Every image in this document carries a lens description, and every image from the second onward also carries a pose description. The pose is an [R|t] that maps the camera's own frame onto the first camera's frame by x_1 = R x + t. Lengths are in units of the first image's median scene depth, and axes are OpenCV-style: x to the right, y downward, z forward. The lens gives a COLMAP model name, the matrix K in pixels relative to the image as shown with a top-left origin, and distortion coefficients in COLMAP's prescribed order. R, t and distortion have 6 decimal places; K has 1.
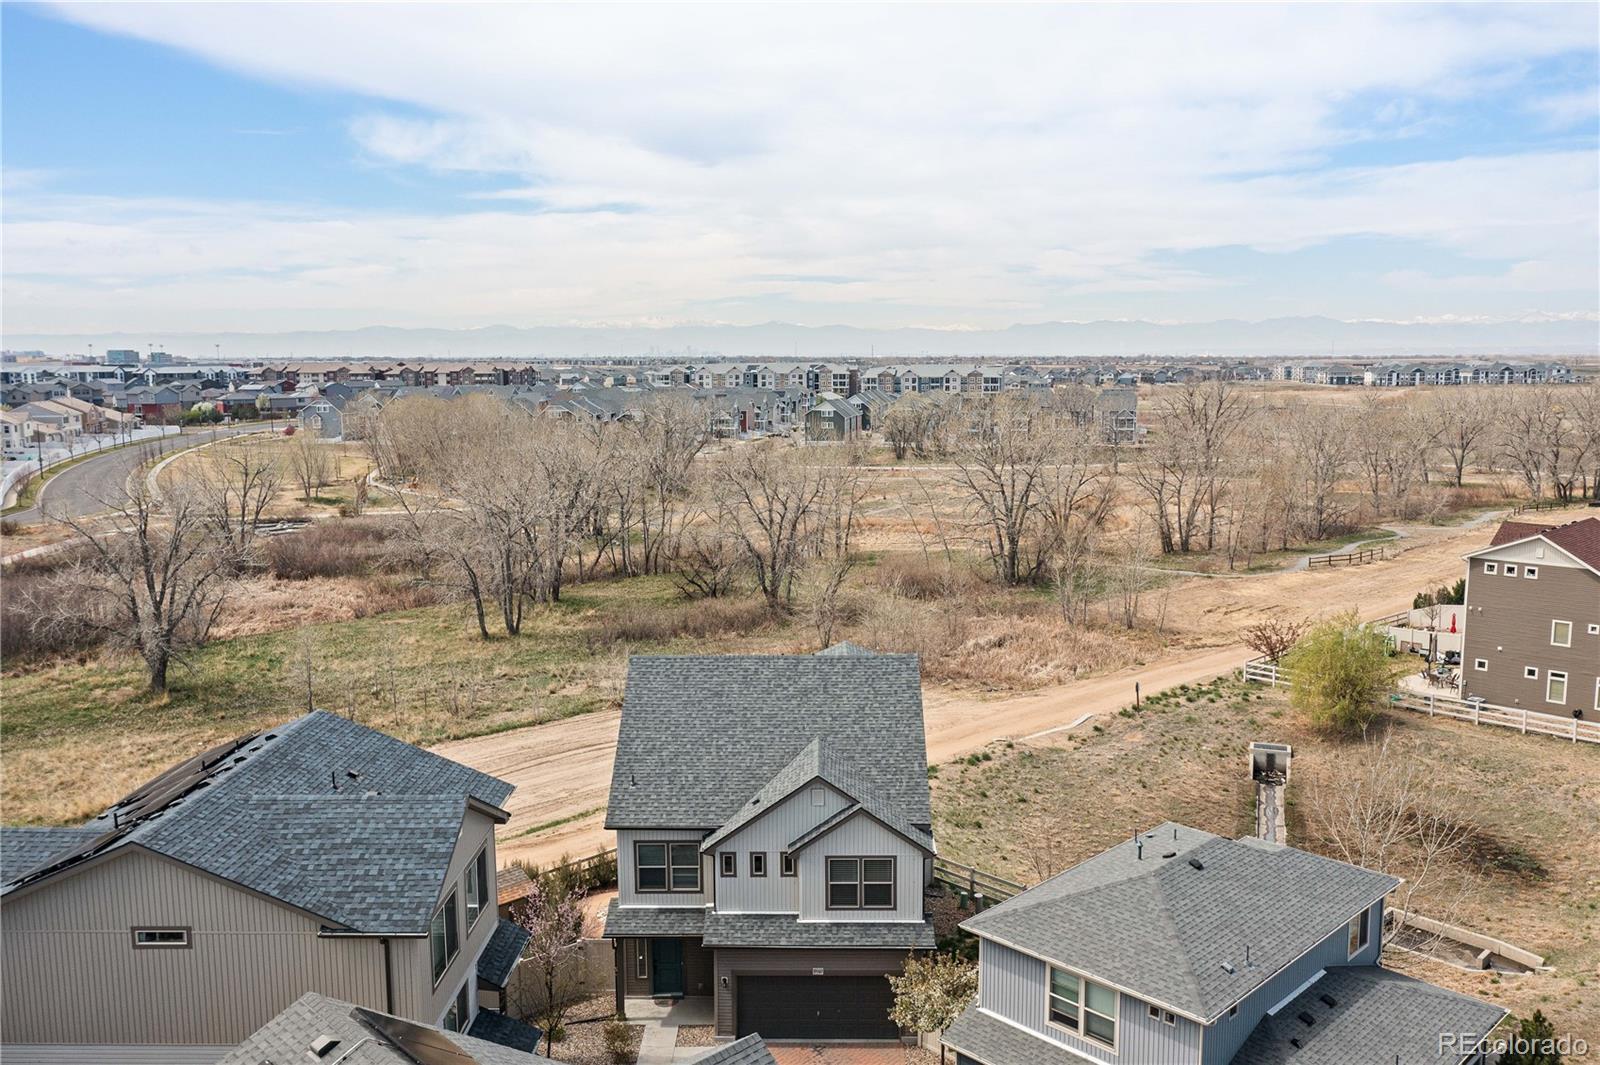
lens RADIAL K [[1268.0, 0, 800.0], [0, 1268.0, 532.5], [0, 0, 1]] dist [-0.000062, 0.006138]
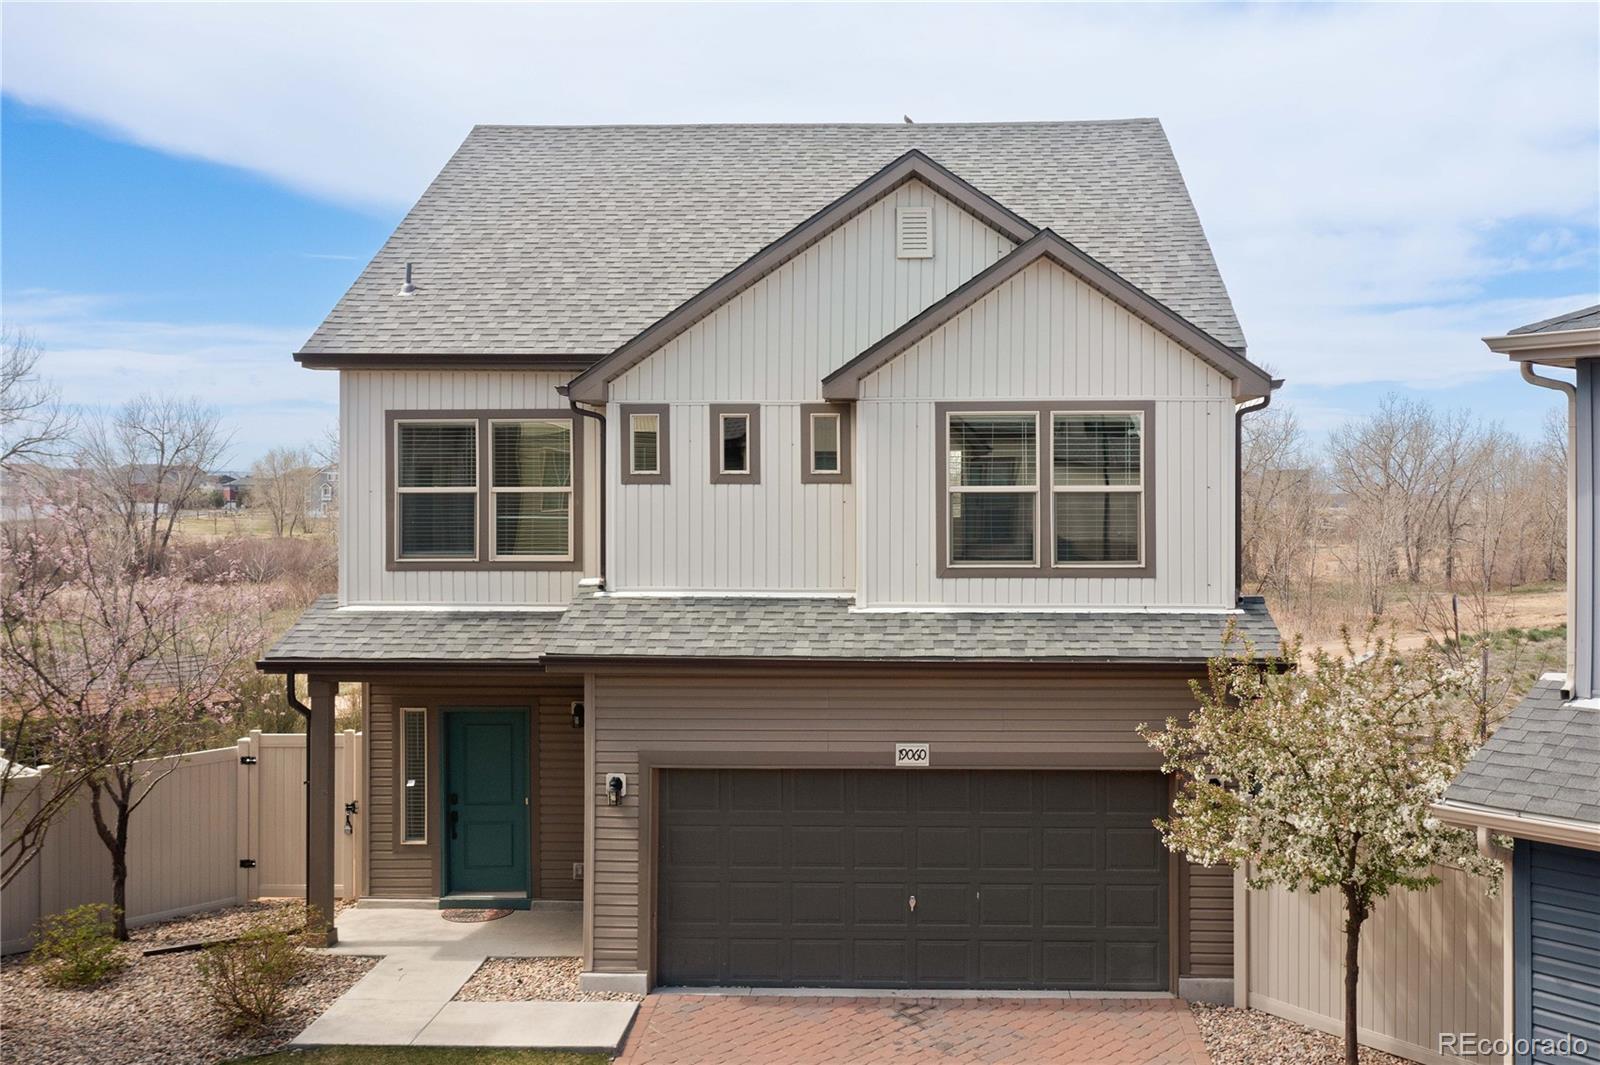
lens RADIAL K [[1413.9, 0, 882.0], [0, 1413.9, 501.8], [0, 0, 1]] dist [0.003462, 0.008572]
pose [[0.999828, 0.006034, -0.017539, 0.012445], [-0.008378, 0.990566, -0.136780, 0.328626], [0.016548, 0.136903, 0.990446, 0.637733]]
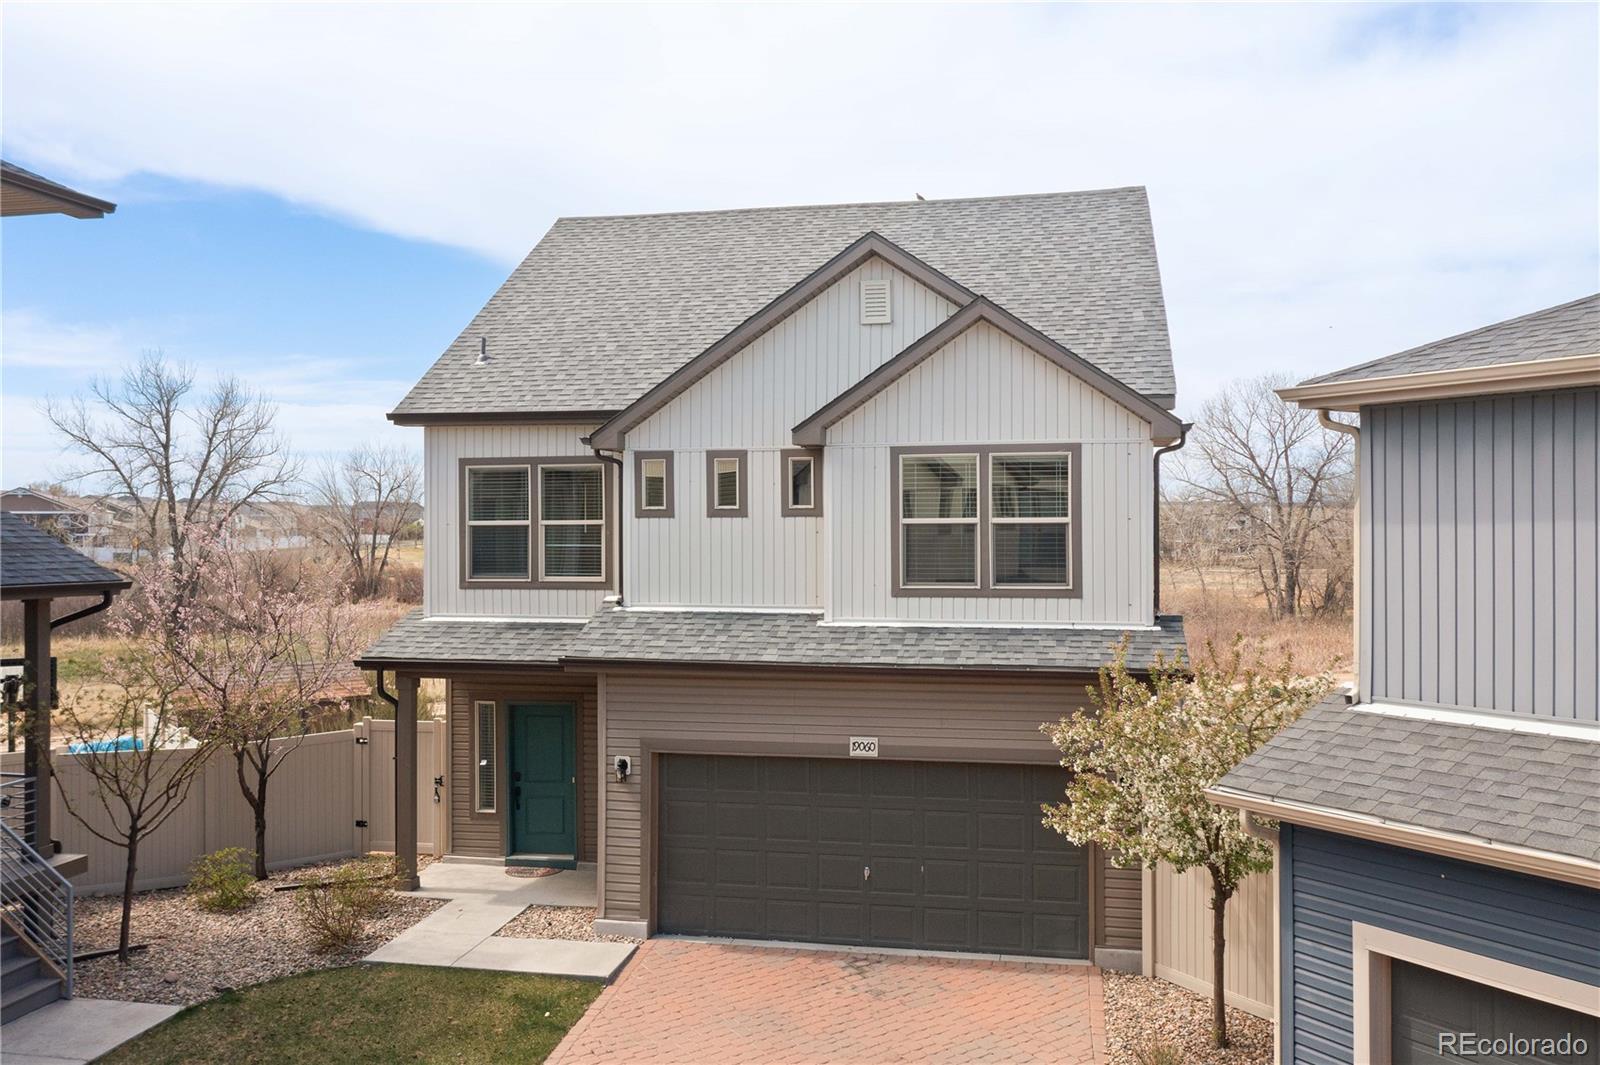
lens RADIAL K [[1293.2, 0, 800.0], [0, 1293.2, 532.5], [0, 0, 1]] dist [0.001988, 0.017003]
pose [[0.983104, 0.004485, -0.182992, 0.064171], [-0.029379, 0.990606, -0.133556, 0.331702], [0.180674, 0.136676, 0.974000, 0.614296]]
